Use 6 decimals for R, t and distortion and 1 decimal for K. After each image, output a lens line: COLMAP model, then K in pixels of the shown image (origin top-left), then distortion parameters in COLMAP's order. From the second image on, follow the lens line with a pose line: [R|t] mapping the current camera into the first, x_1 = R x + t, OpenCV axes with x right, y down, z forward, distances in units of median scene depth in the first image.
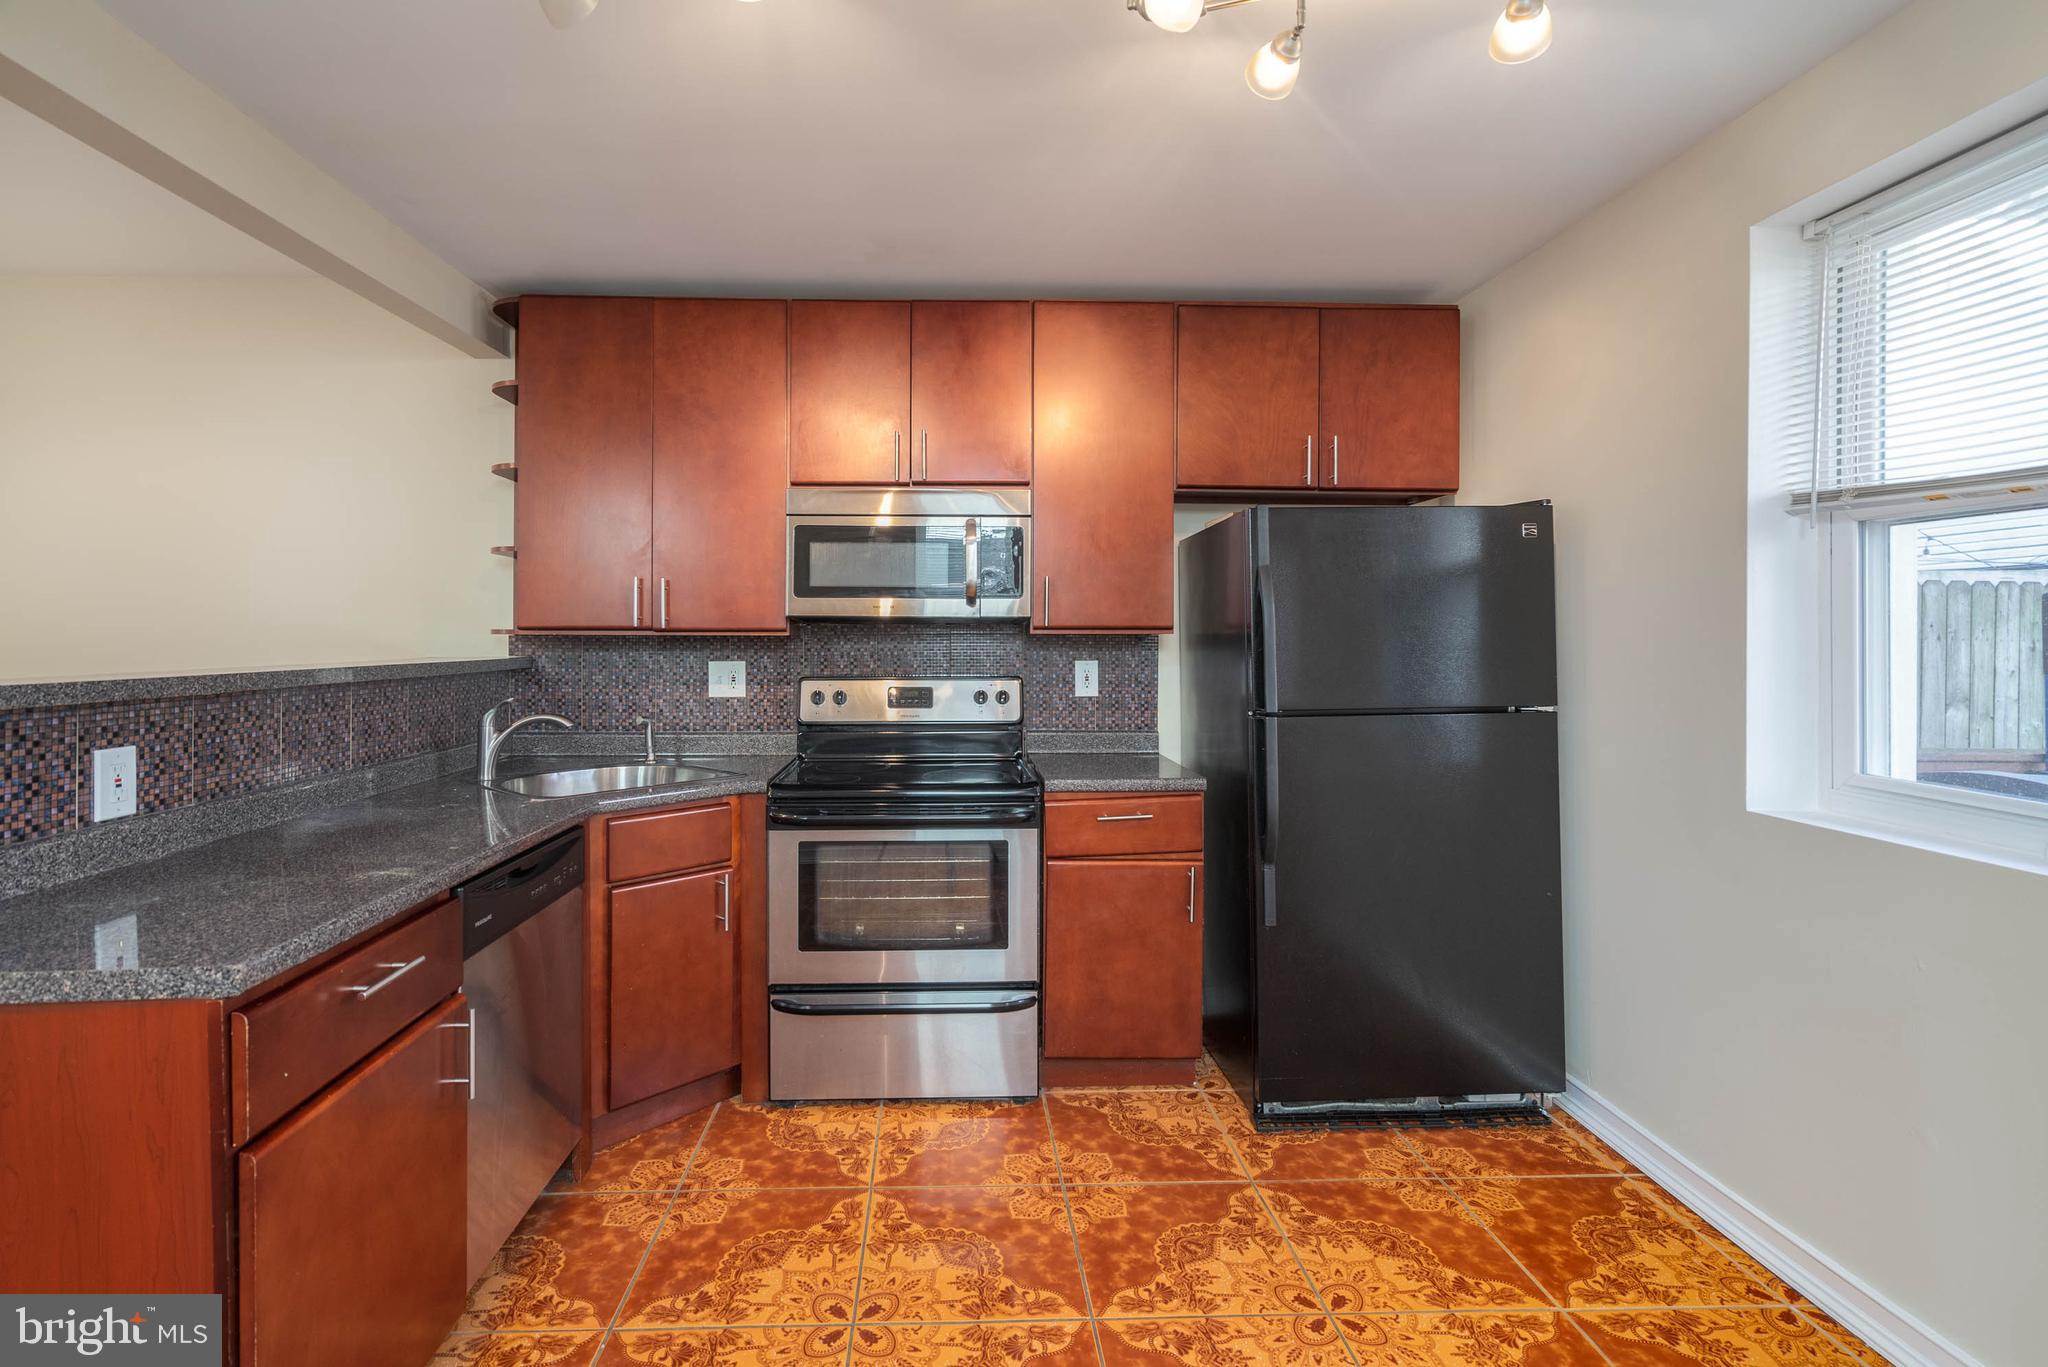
lens RADIAL K [[934.5, 0, 973.6], [0, 934.5, 642.9], [0, 0, 1]] dist [-0.001289, 0.002338]
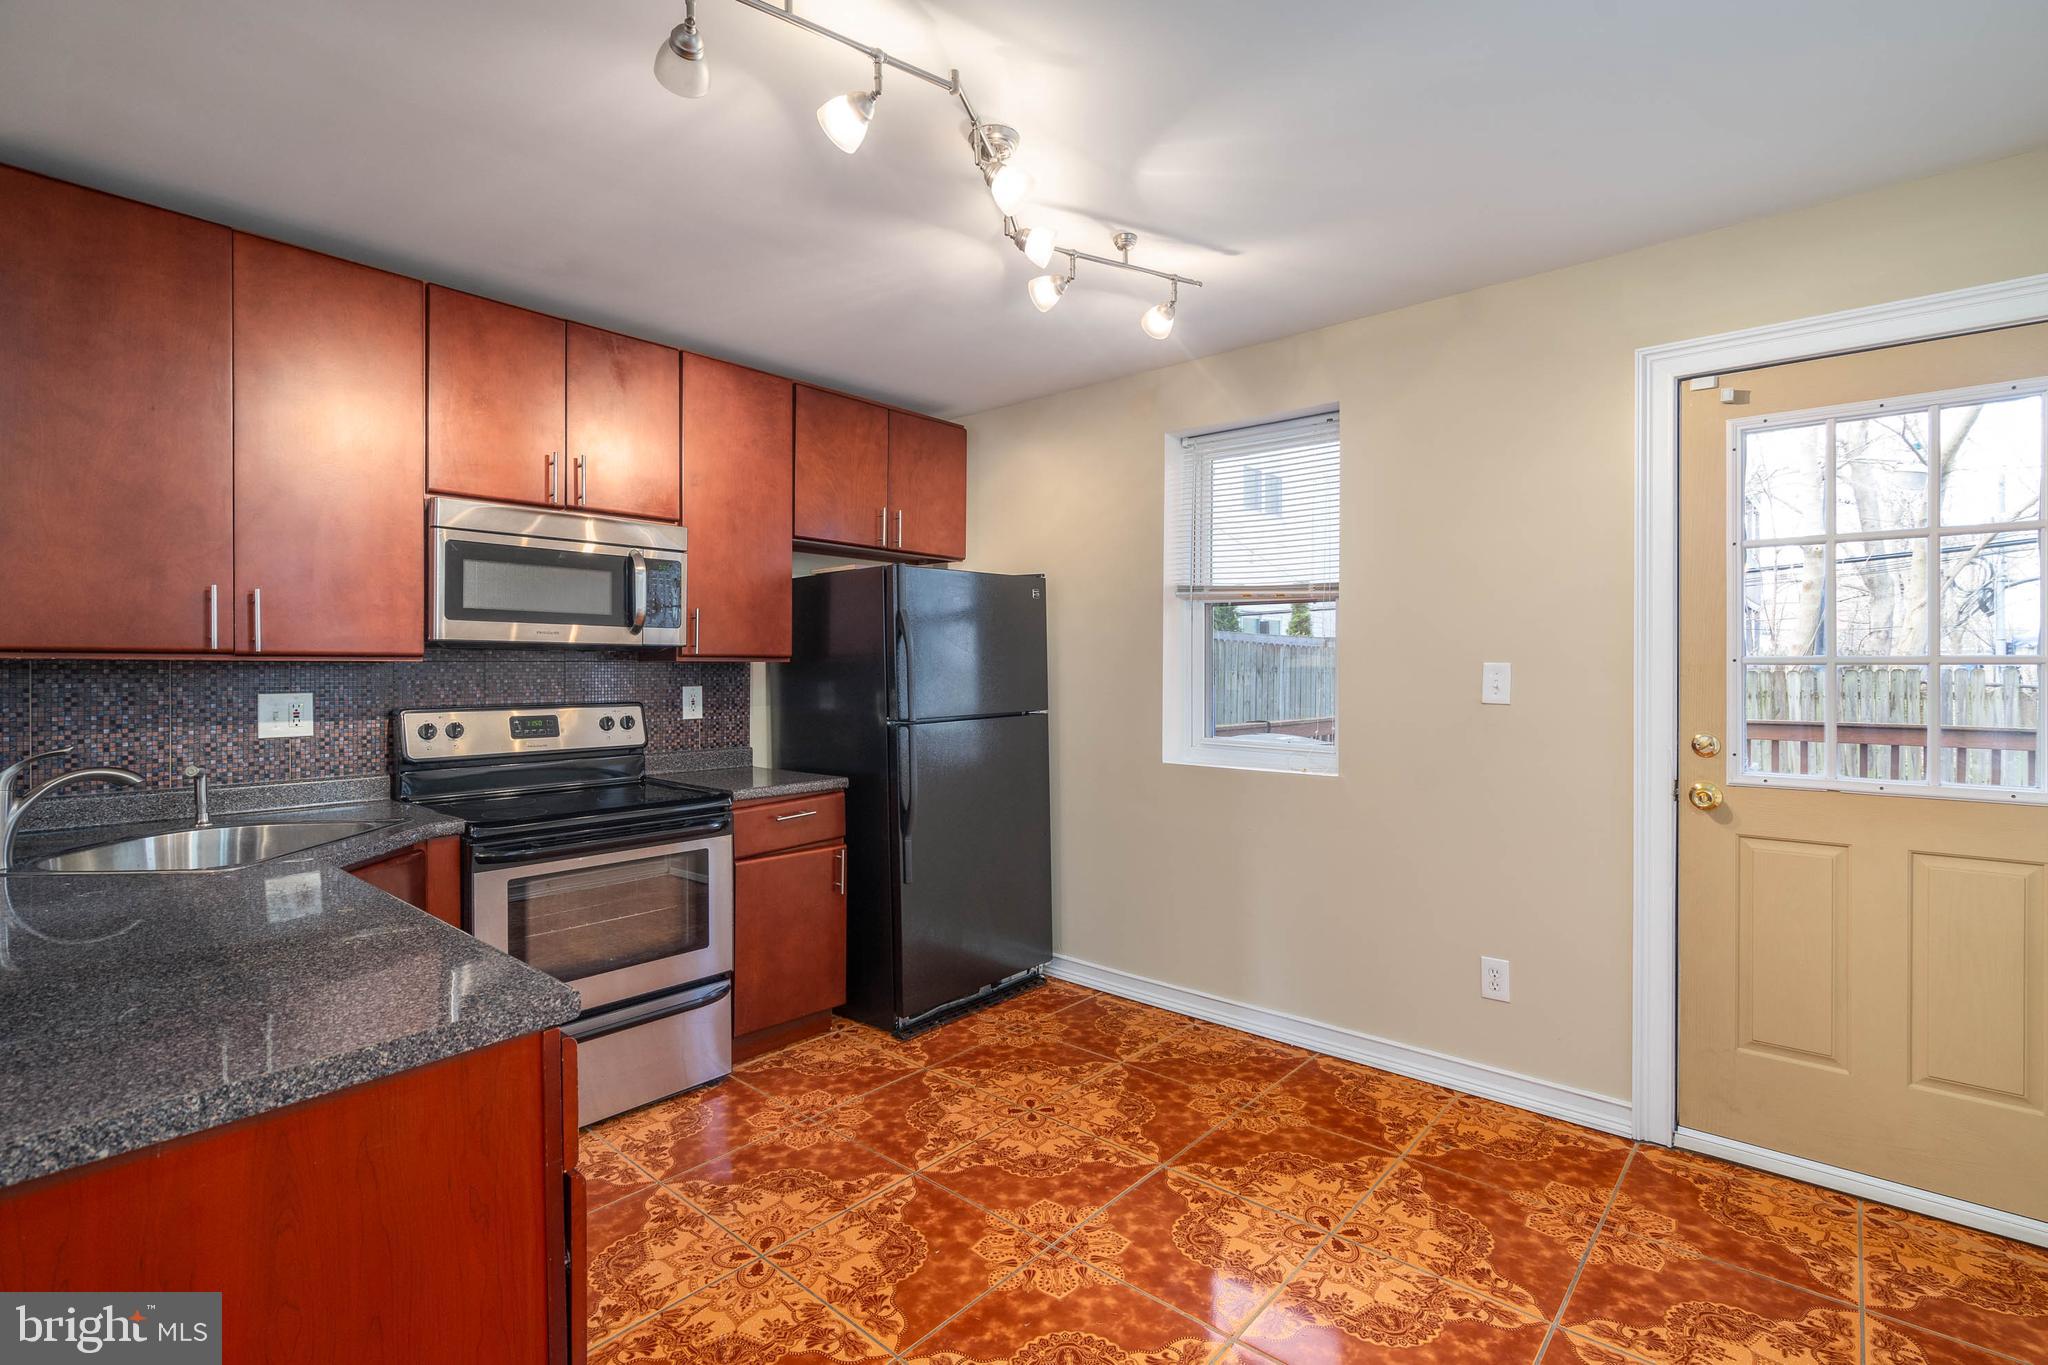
lens RADIAL K [[934.5, 0, 1008.2], [0, 934.5, 673.8], [0, 0, 1]] dist [-0.001289, 0.002338]
pose [[0.693855, -0.005960, 0.720090, -0.500794], [0.002227, 0.999979, 0.006130, -0.000844], [-0.720112, -0.002650, 0.693853, -0.016481]]
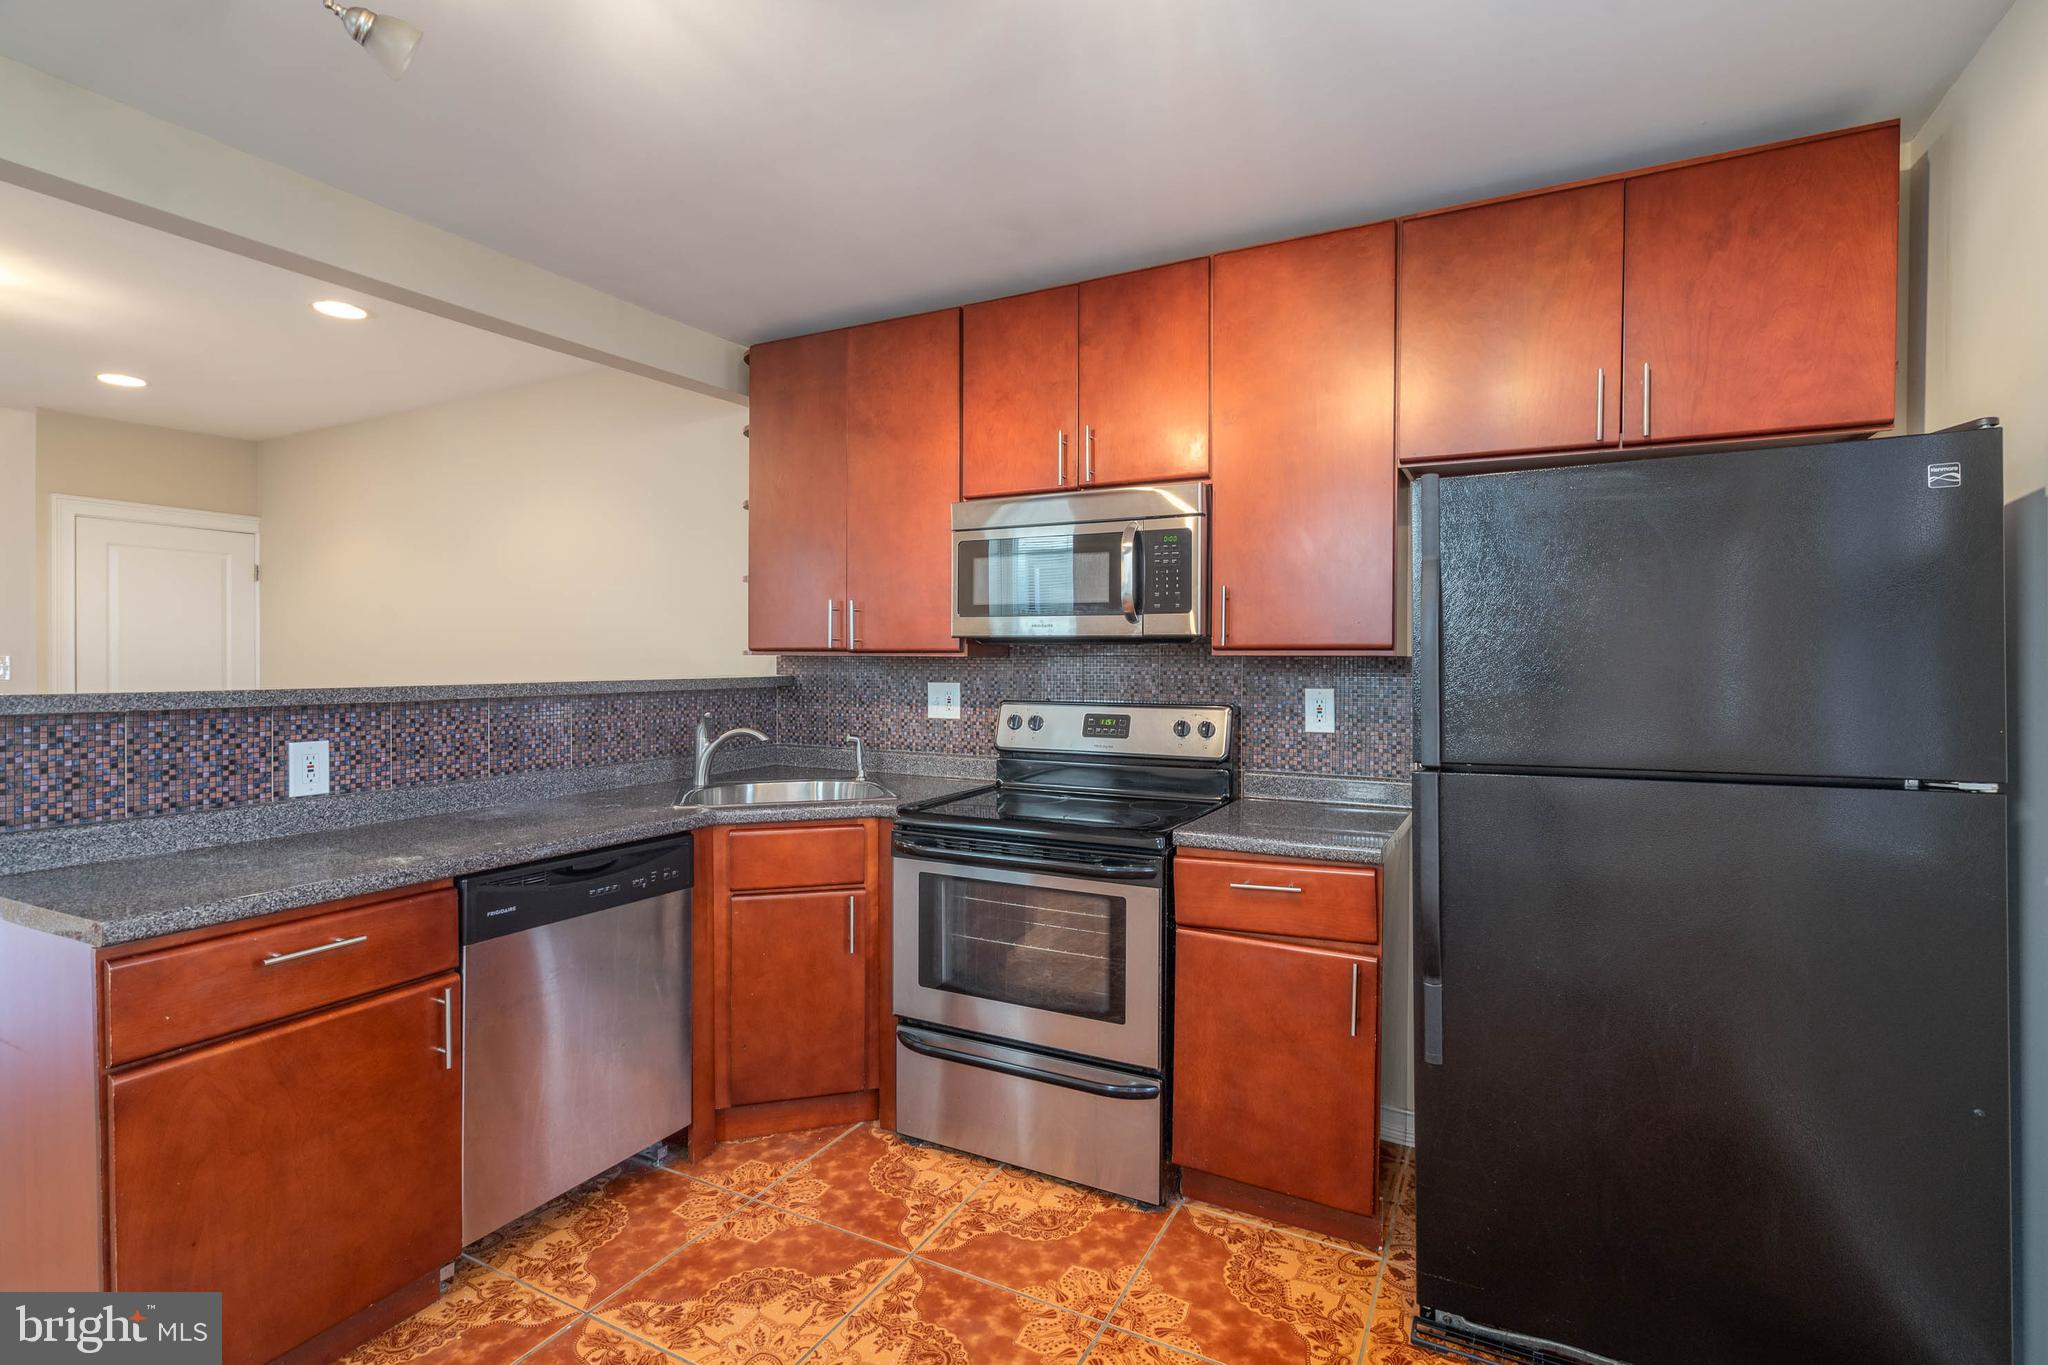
lens RADIAL K [[934.5, 0, 1037.6], [0, 934.5, 672.5], [0, 0, 1]] dist [-0.001289, 0.002338]
pose [[0.876261, 0.010176, -0.481730, 0.367530], [-0.005873, 0.999928, 0.010440, -0.002210], [0.481801, -0.006319, 0.876258, 0.213526]]
